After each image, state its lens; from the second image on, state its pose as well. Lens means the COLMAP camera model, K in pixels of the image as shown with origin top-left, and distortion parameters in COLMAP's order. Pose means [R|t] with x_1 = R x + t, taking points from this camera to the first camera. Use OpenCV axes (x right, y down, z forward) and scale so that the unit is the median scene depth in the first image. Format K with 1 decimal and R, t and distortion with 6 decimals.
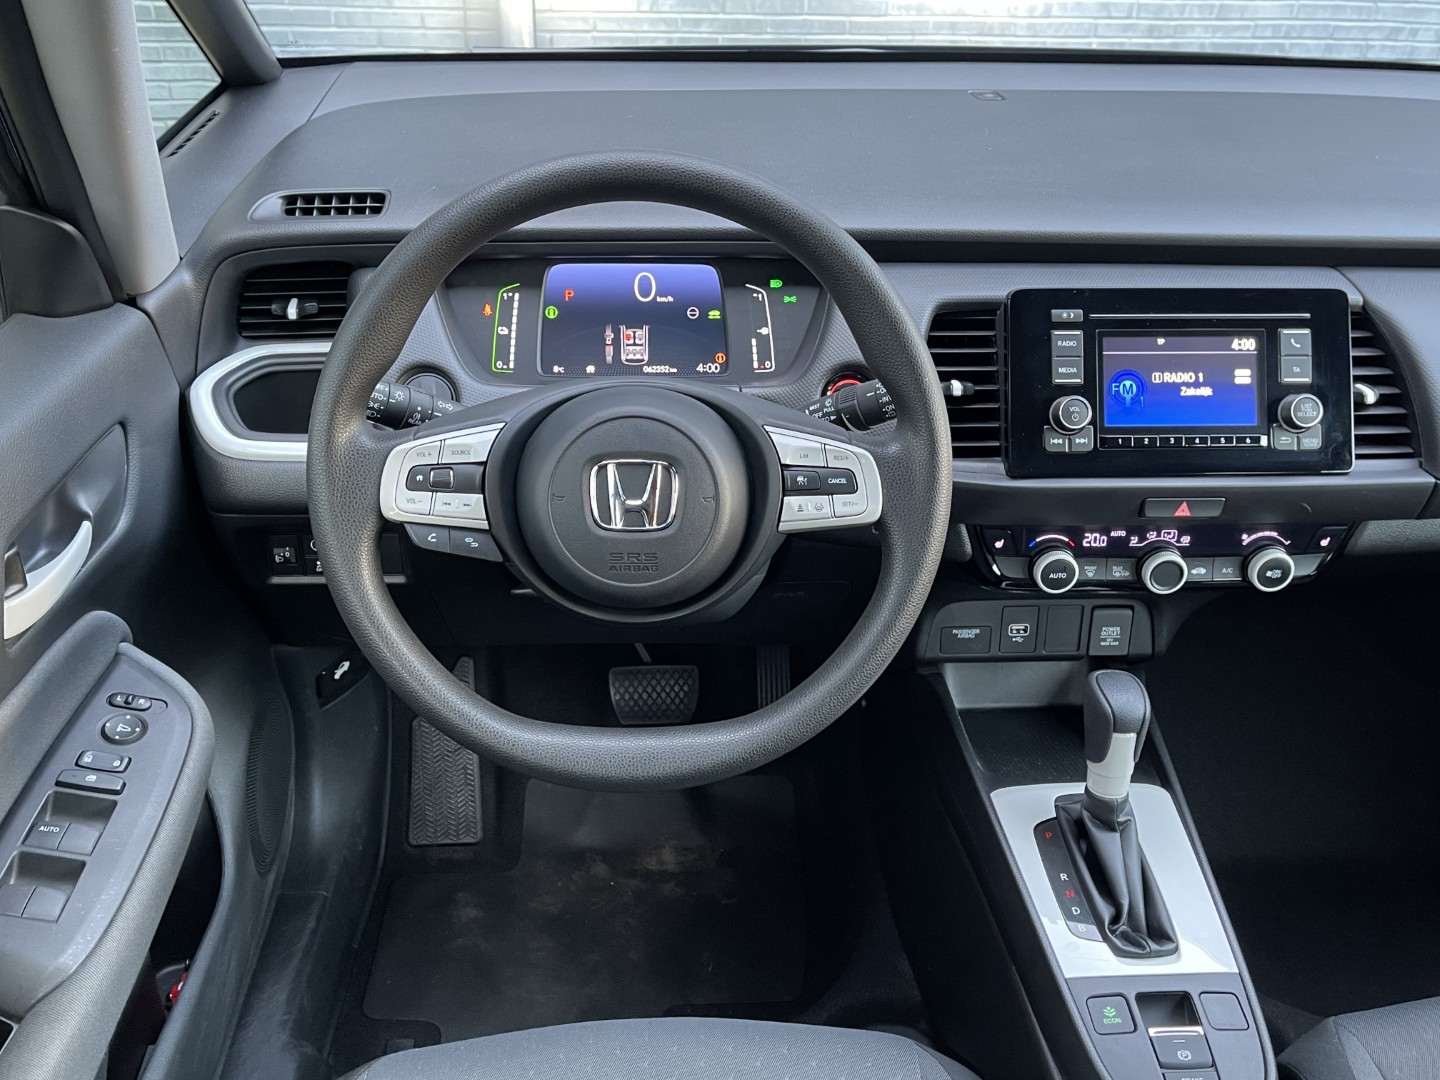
lens RADIAL K [[1298.2, 0, 723.6], [0, 1298.2, 547.9], [0, 0, 1]] dist [0.042872, -0.071118]
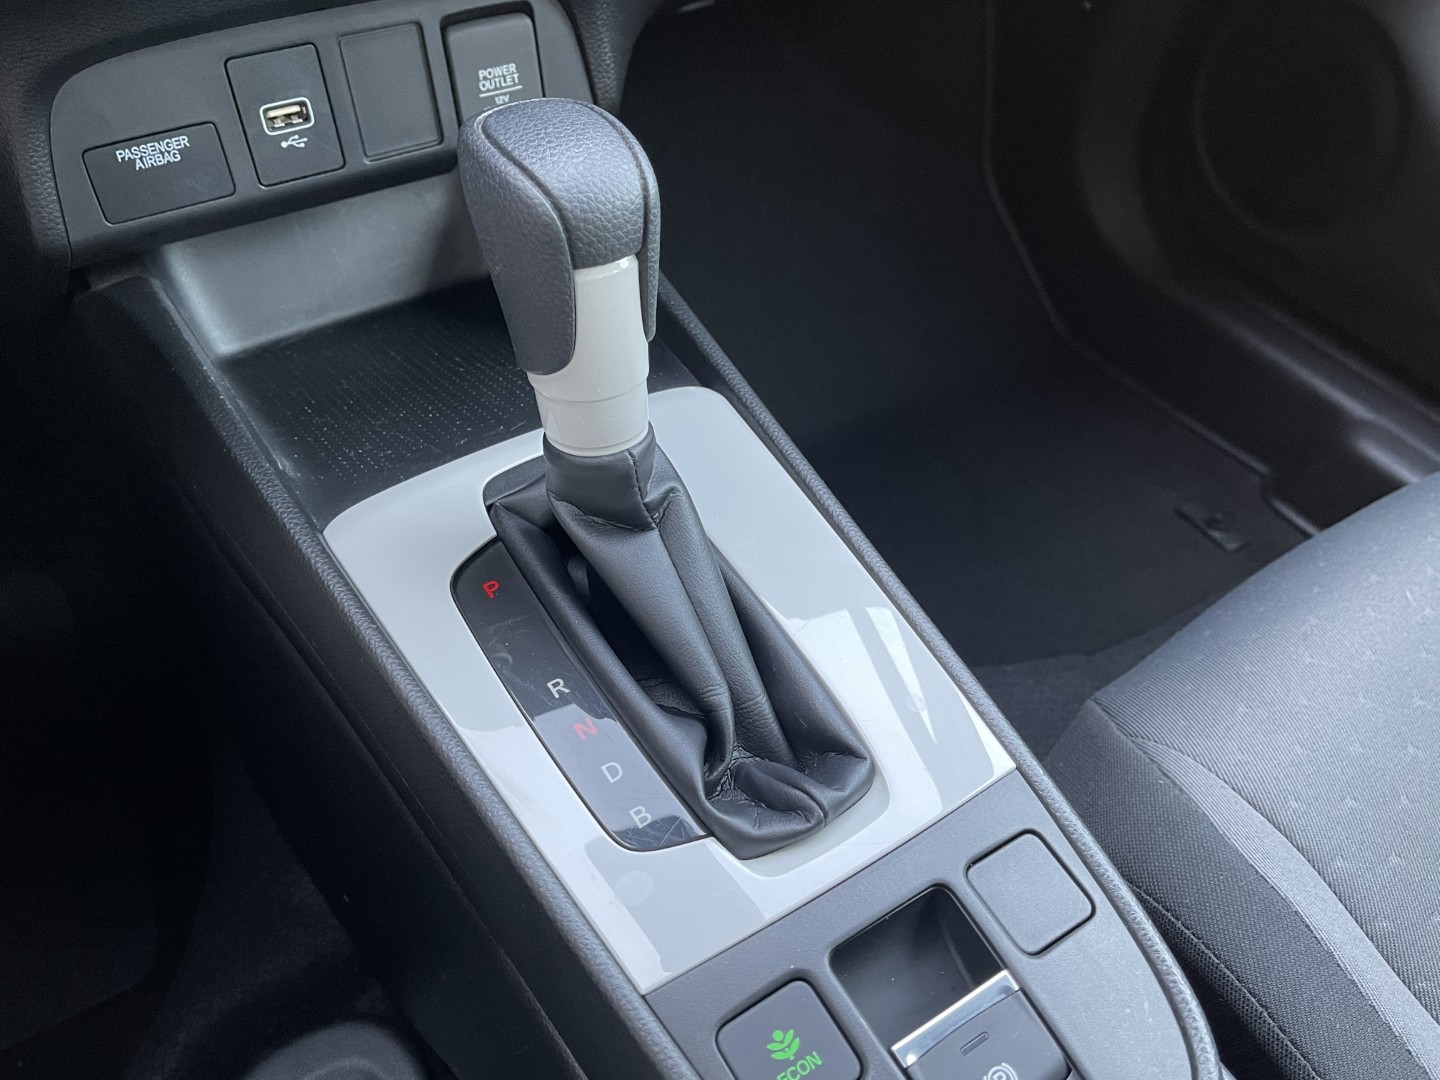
lens RADIAL K [[1229.2, 0, 735.9], [0, 1229.2, 543.0], [0, 0, 1]] dist [0.004521, 0.016896]
pose [[0.866950, -0.340546, 0.363904, 0.193594], [0.230380, 0.921286, 0.313301, 0.115784], [-0.441953, -0.187780, 0.877164, 0.682285]]
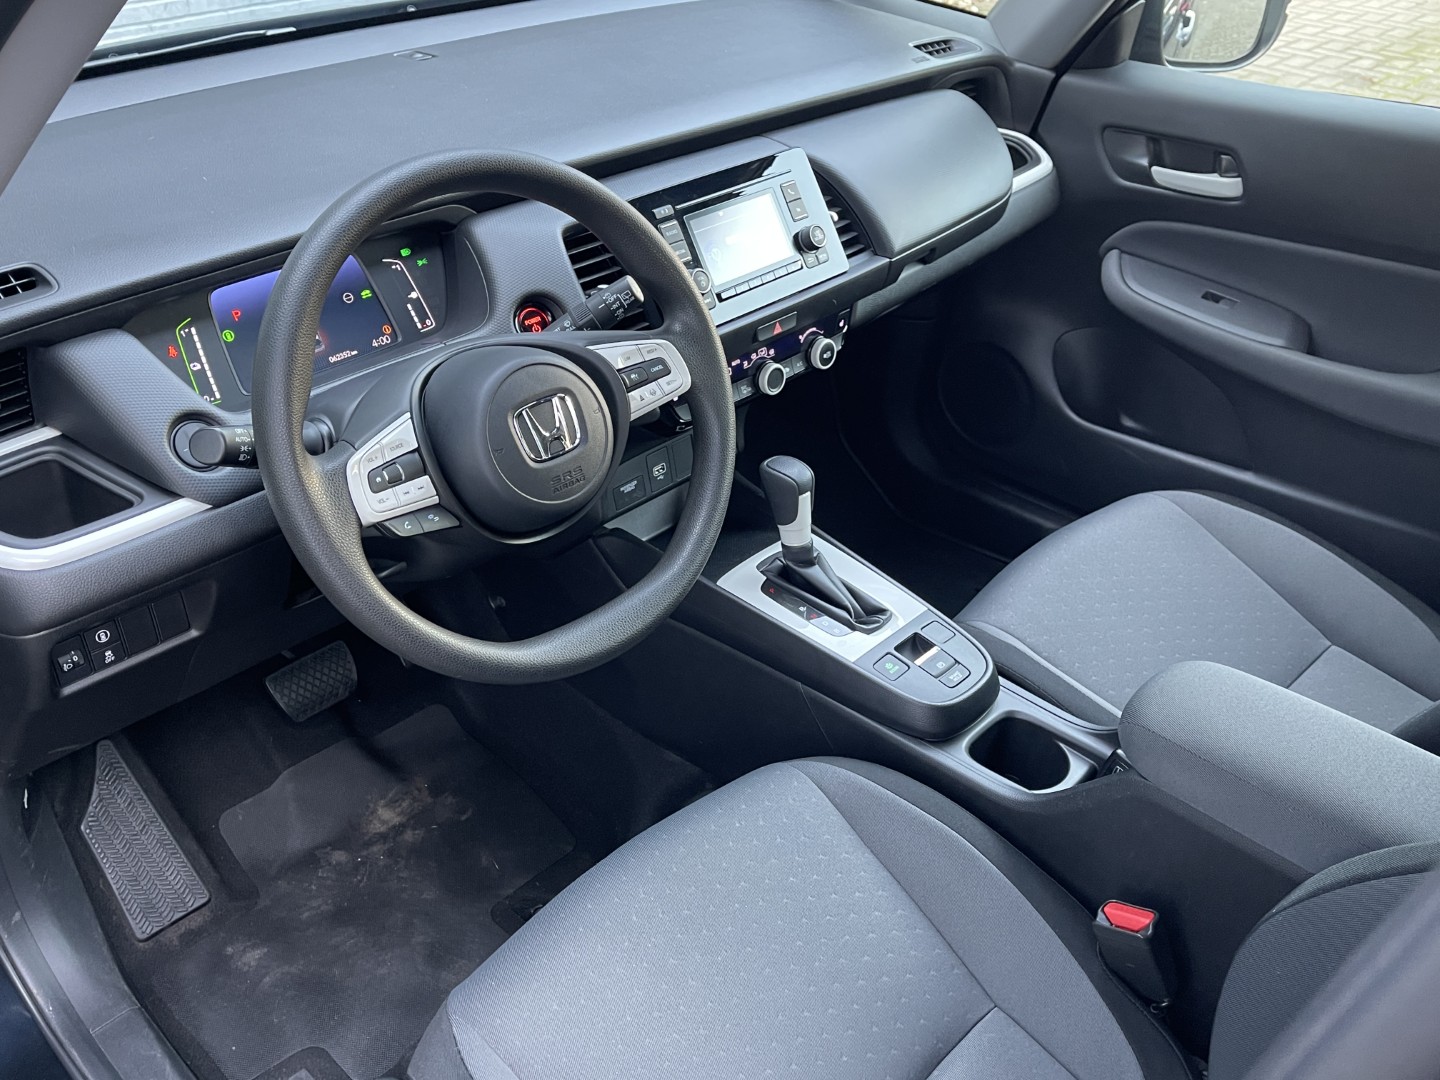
lens RADIAL K [[1298.2, 0, 766.3], [0, 1298.2, 556.1], [0, 0, 1]] dist [0.042872, -0.071118]
pose [[0.723041, -0.394920, 0.566789, -0.526862], [0.355385, 0.916222, 0.185036, -0.066542], [-0.592379, 0.067640, 0.802815, -0.079978]]
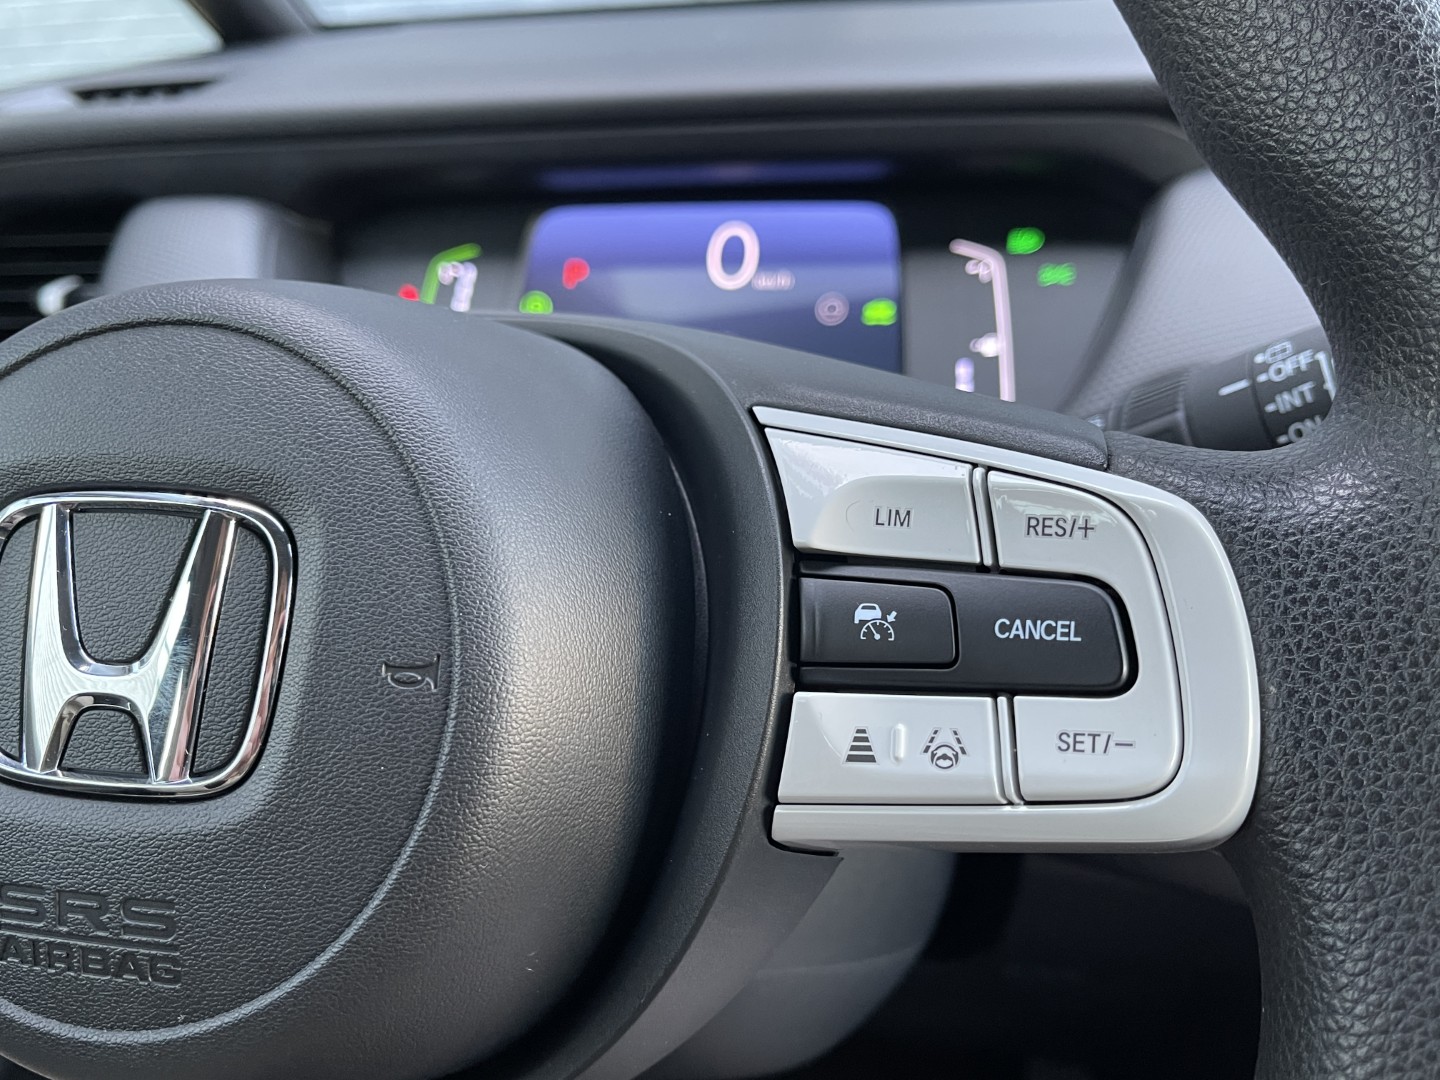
lens RADIAL K [[1285.4, 0, 715.7], [0, 1285.4, 538.8], [0, 0, 1]] dist [0.039160, -0.003624]
pose [[0.955532, 0.025382, -0.293792, 0.080833], [-0.079644, 0.981477, -0.174242, -0.020587], [0.283927, 0.189893, 0.939854, 0.638069]]
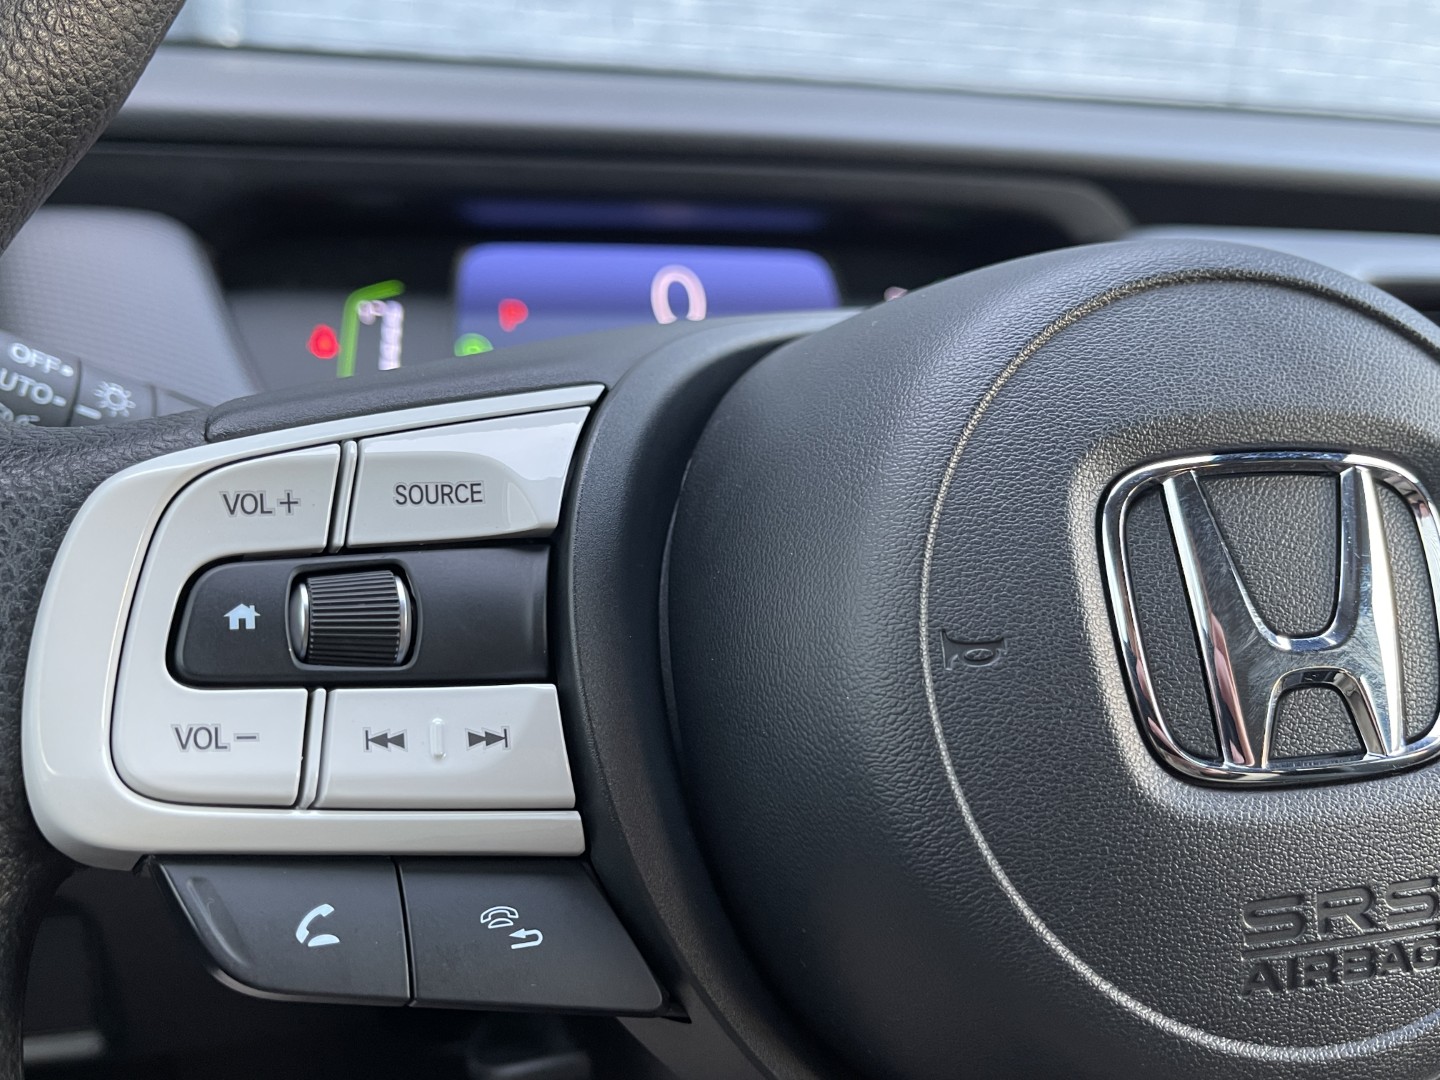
lens RADIAL K [[1298.2, 0, 708.6], [0, 1298.2, 551.4], [0, 0, 1]] dist [0.042872, -0.071118]
pose [[0.975578, -0.062084, 0.210699, -0.165469], [0.111321, 0.966658, -0.230607, -0.008710], [-0.189357, 0.248430, 0.949961, 0.642347]]
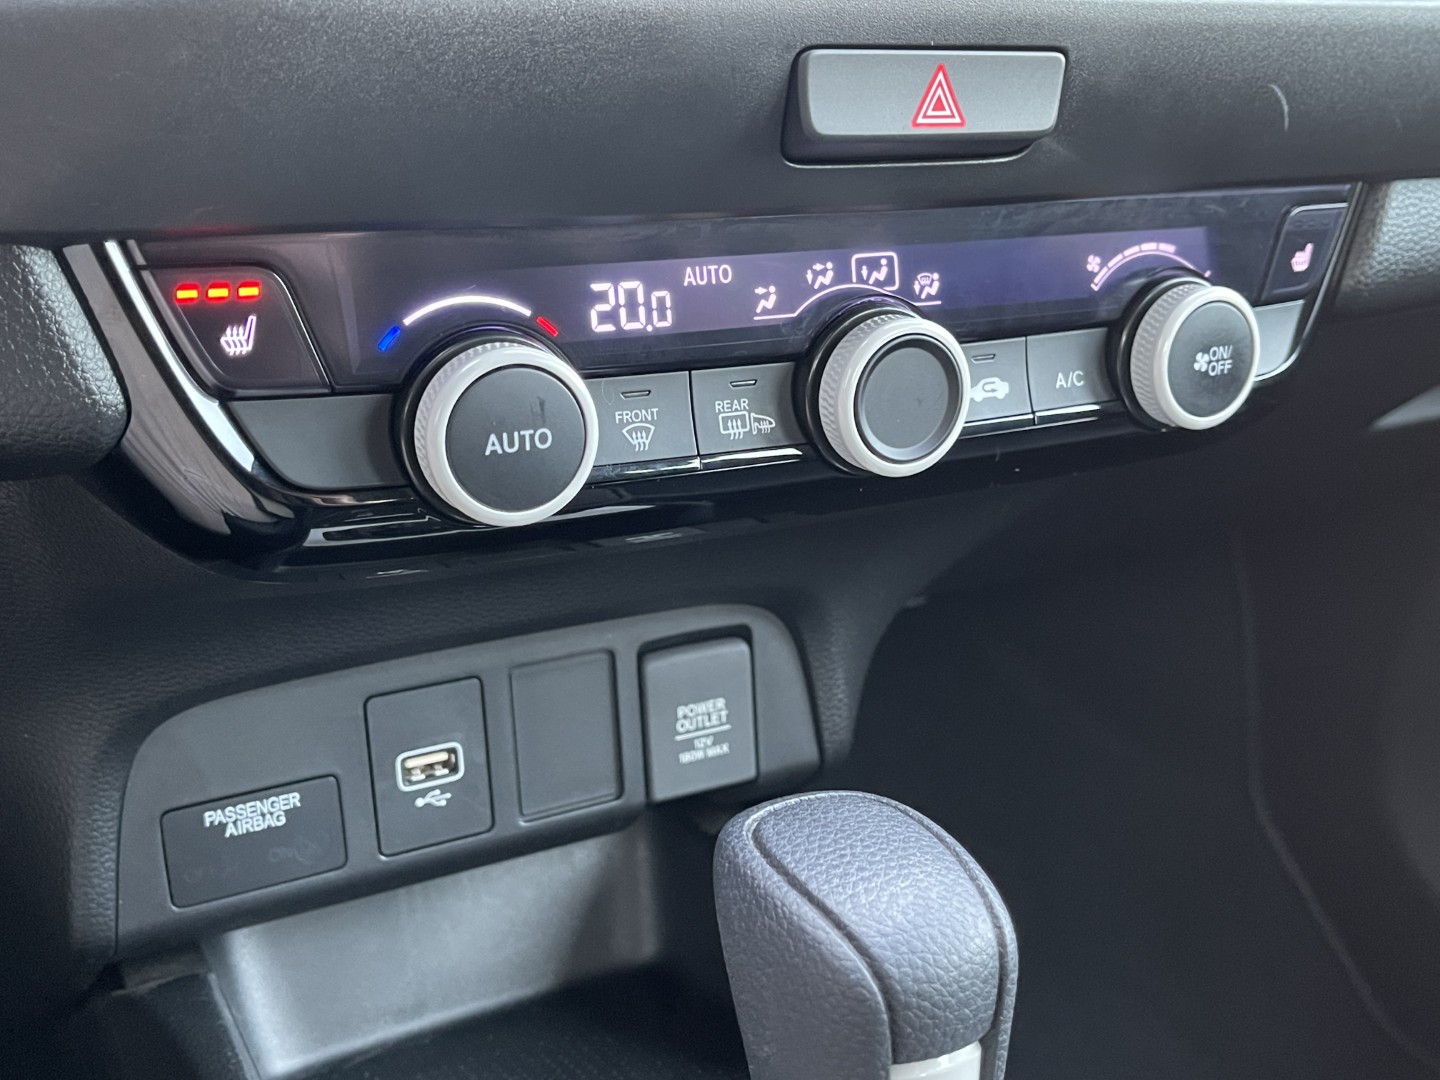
lens RADIAL K [[1556.5, 0, 738.2], [0, 1556.5, 544.6], [0, 0, 1]] dist [0.023927, 0.000000]
pose [[0.902661, -0.146930, 0.404493, 0.180409], [0.205361, 0.973056, -0.104825, 0.077760], [-0.378192, 0.177689, 0.908514, 0.748740]]
